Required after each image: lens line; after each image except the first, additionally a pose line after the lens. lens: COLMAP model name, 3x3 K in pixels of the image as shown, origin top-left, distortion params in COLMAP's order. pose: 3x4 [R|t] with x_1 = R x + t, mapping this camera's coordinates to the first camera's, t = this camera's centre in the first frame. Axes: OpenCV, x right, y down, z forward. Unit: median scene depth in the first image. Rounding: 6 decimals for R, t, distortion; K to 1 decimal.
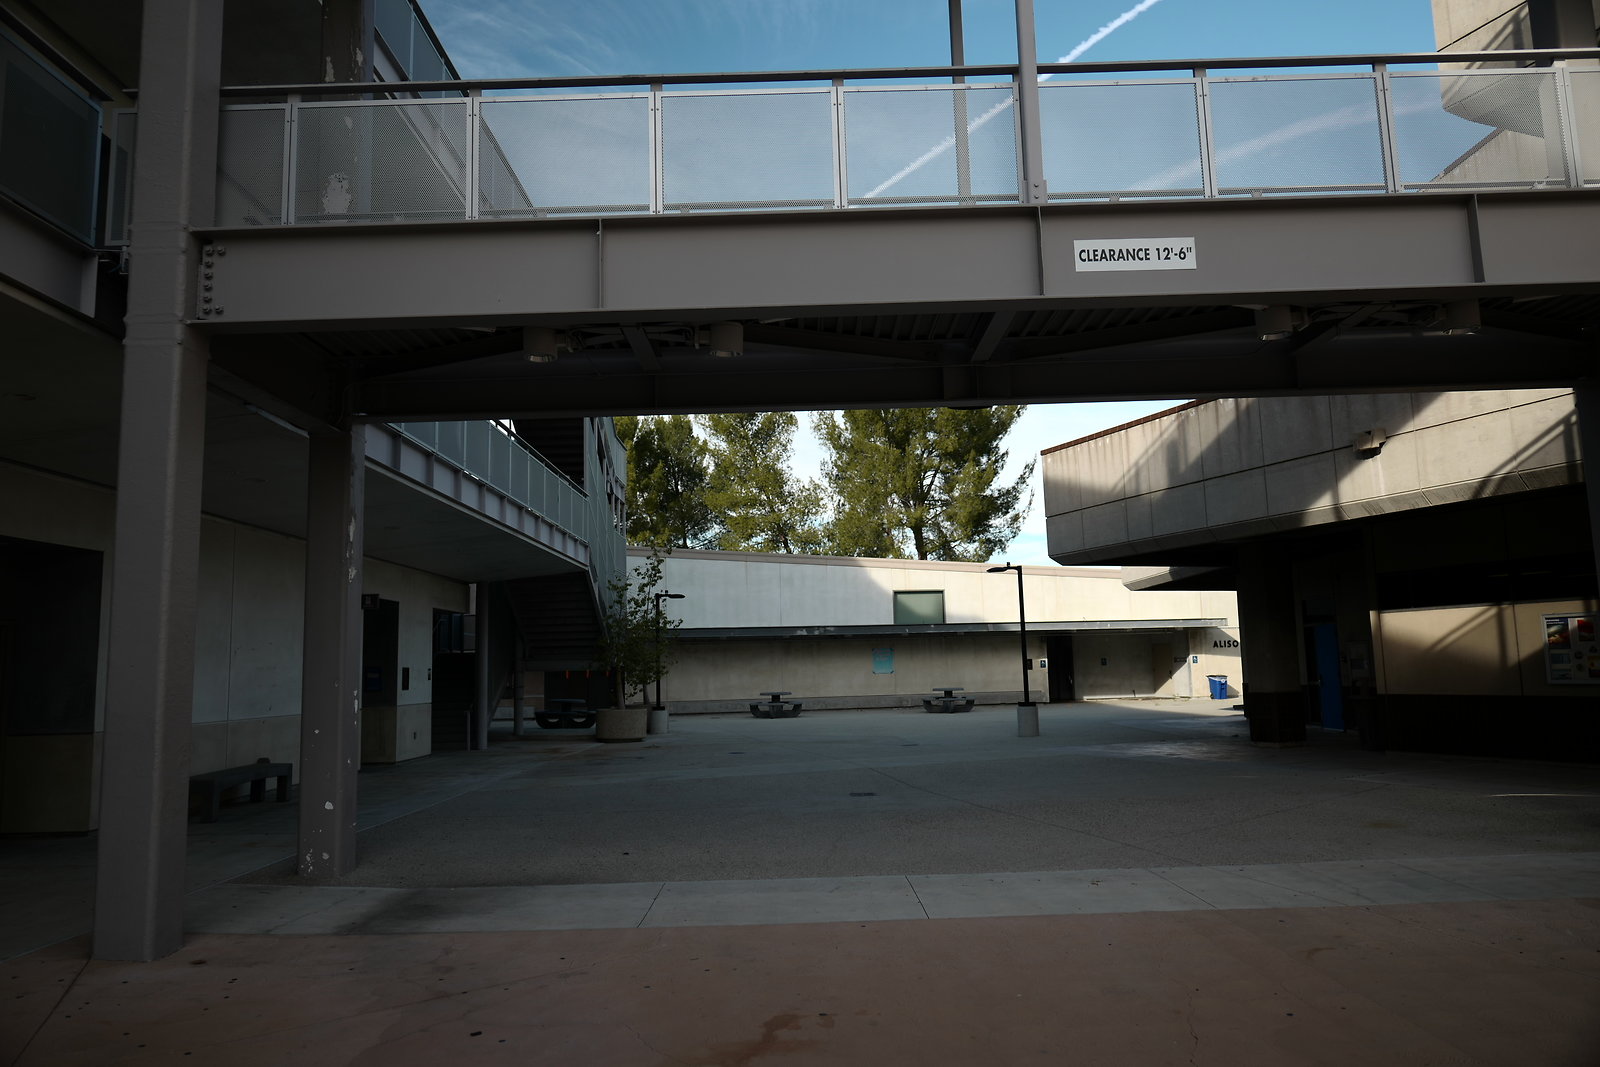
lens RADIAL K [[1102.9, 0, 800.0], [0, 1102.9, 533.5], [0, 0, 1]] dist [-0.006303, 0.001944]
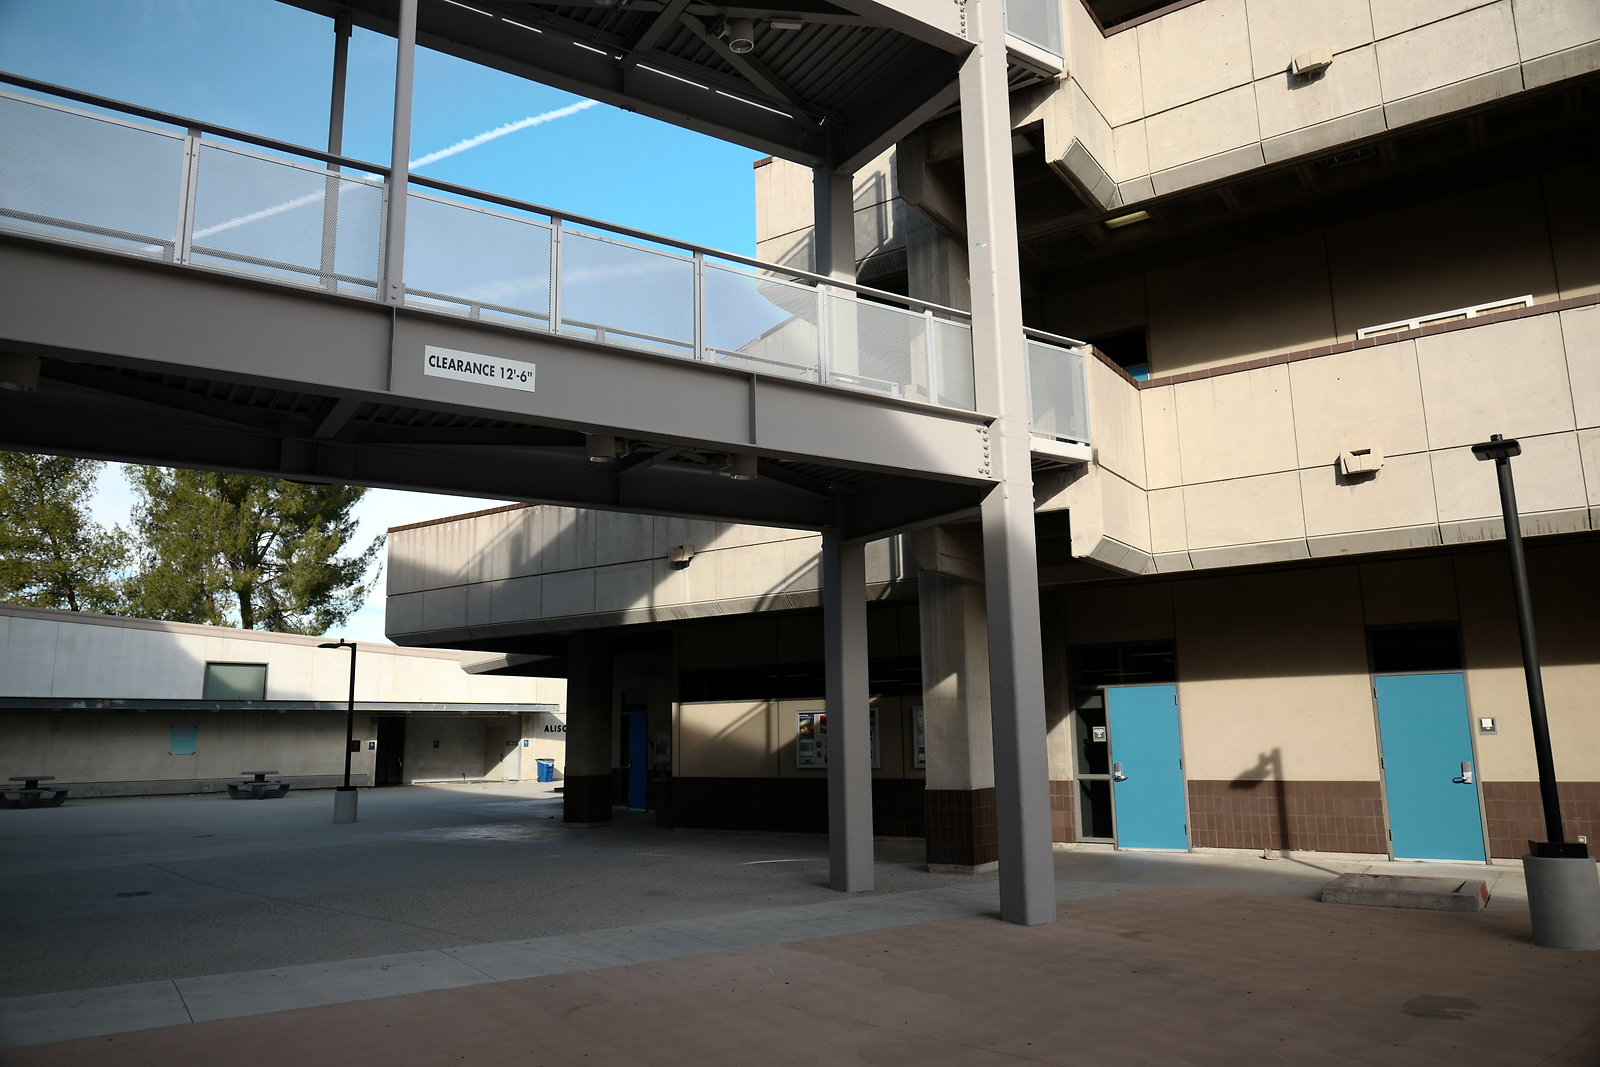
lens RADIAL K [[1103.8, 0, 800.0], [0, 1103.8, 533.5], [0, 0, 1]] dist [-0.015066, 0.004206]
pose [[0.838088, 0.112225, 0.533867, 0.001718], [-0.073001, 0.992881, -0.094115, -0.004277], [-0.540628, 0.039904, 0.840315, -0.025948]]
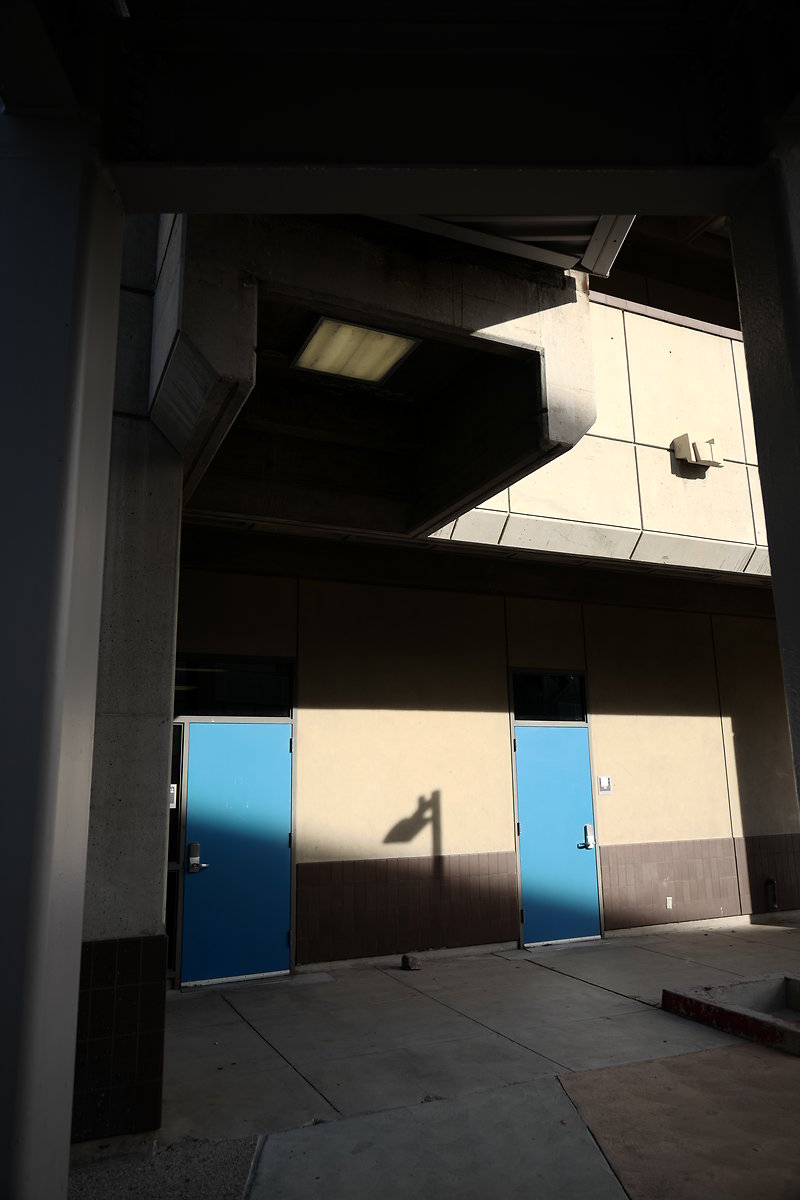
lens RADIAL K [[825.4, 0, 400.0], [0, 825.4, 600.0], [0, 0, 1]] dist [-0.008380, -0.002847]
pose [[-0.027623, 0.241267, 0.970065, 0.218947], [-0.103937, 0.964483, -0.242838, 0.038570], [-0.994200, -0.107534, -0.001565, 0.394763]]
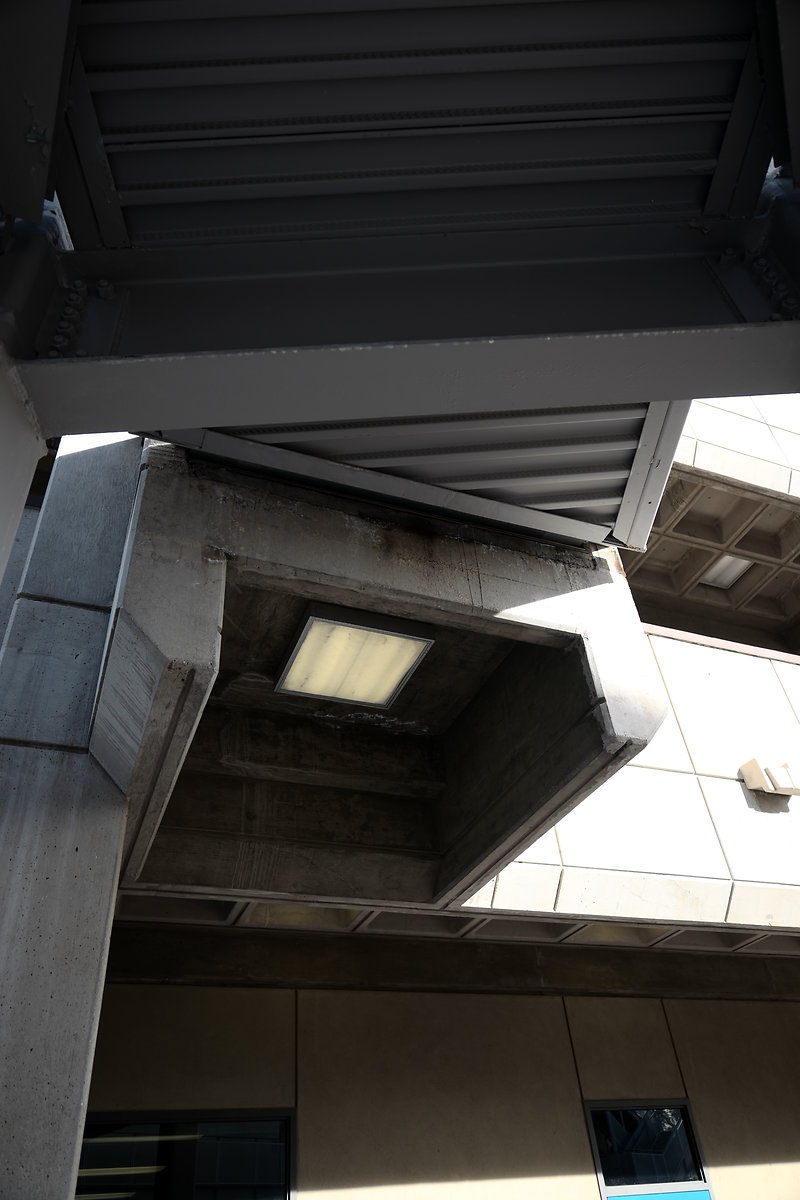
lens RADIAL K [[825.4, 0, 400.0], [0, 825.4, 600.0], [0, 0, 1]] dist [-0.008380, -0.002847]
pose [[0.014191, 0.664739, 0.746941, 0.275093], [-0.043153, 0.746727, -0.663729, 0.031524], [-0.998968, -0.022814, 0.039283, 0.396557]]
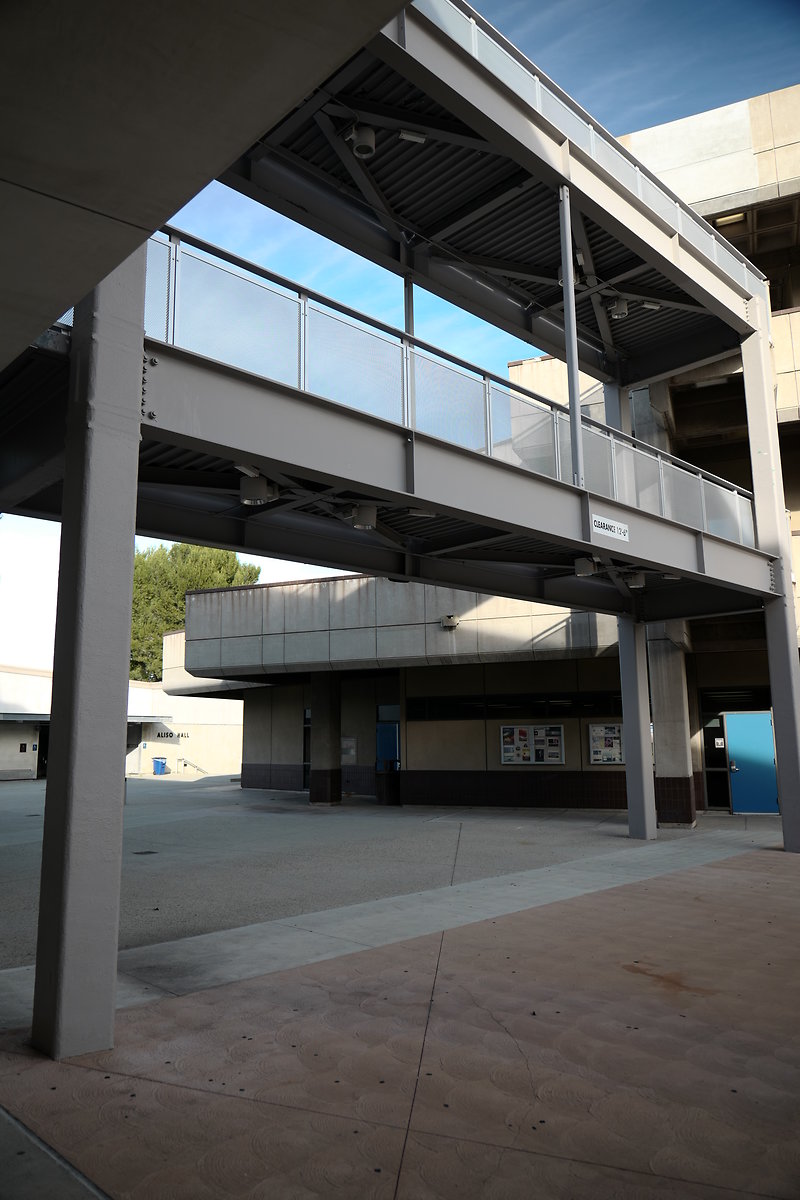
lens RADIAL K [[825.4, 0, 400.0], [0, 825.4, 600.0], [0, 0, 1]] dist [-0.008380, -0.002847]
pose [[0.716602, 0.134899, 0.684313, -0.292023], [-0.093315, 0.990841, -0.097608, 0.010807], [-0.691212, 0.006090, 0.722626, 0.083474]]
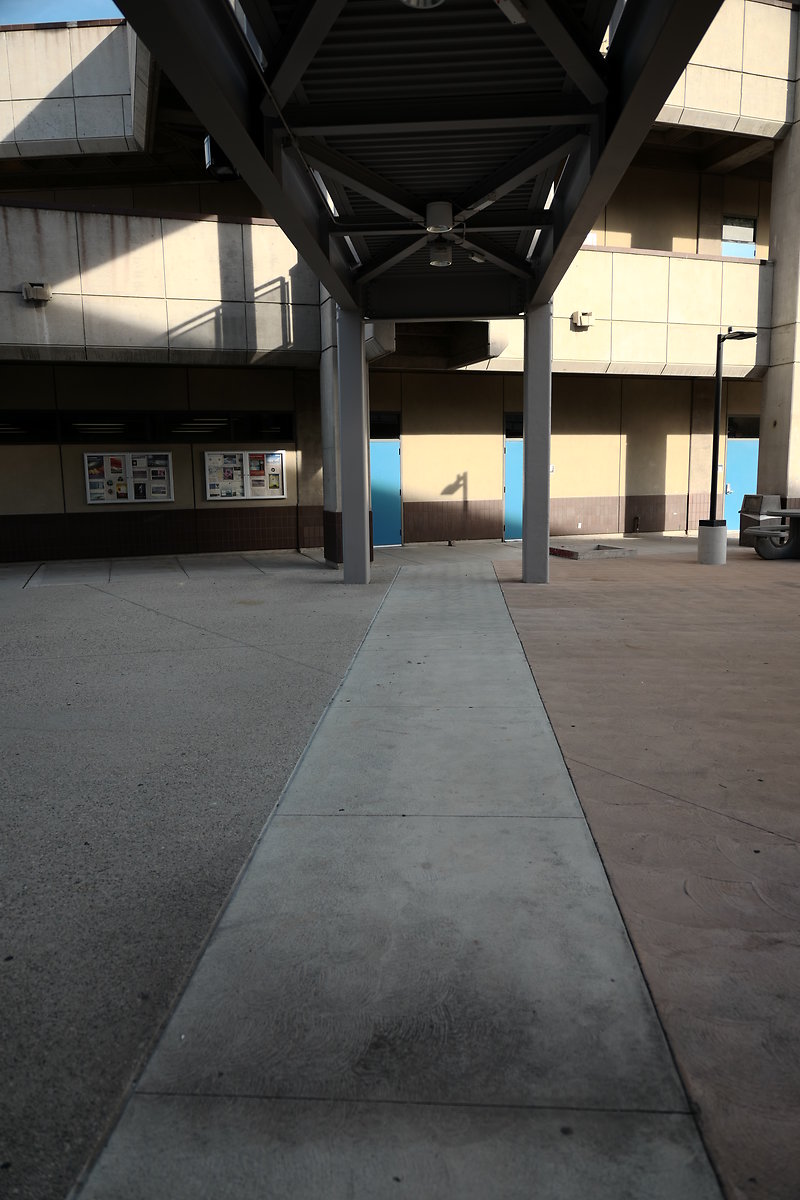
lens RADIAL K [[825.4, 0, 400.0], [0, 825.4, 600.0], [0, 0, 1]] dist [-0.008380, -0.002847]
pose [[0.069033, -0.130819, 0.989000, -0.233976], [-0.108375, 0.984515, 0.137790, 0.048831], [-0.991710, -0.116695, 0.053786, 0.373773]]
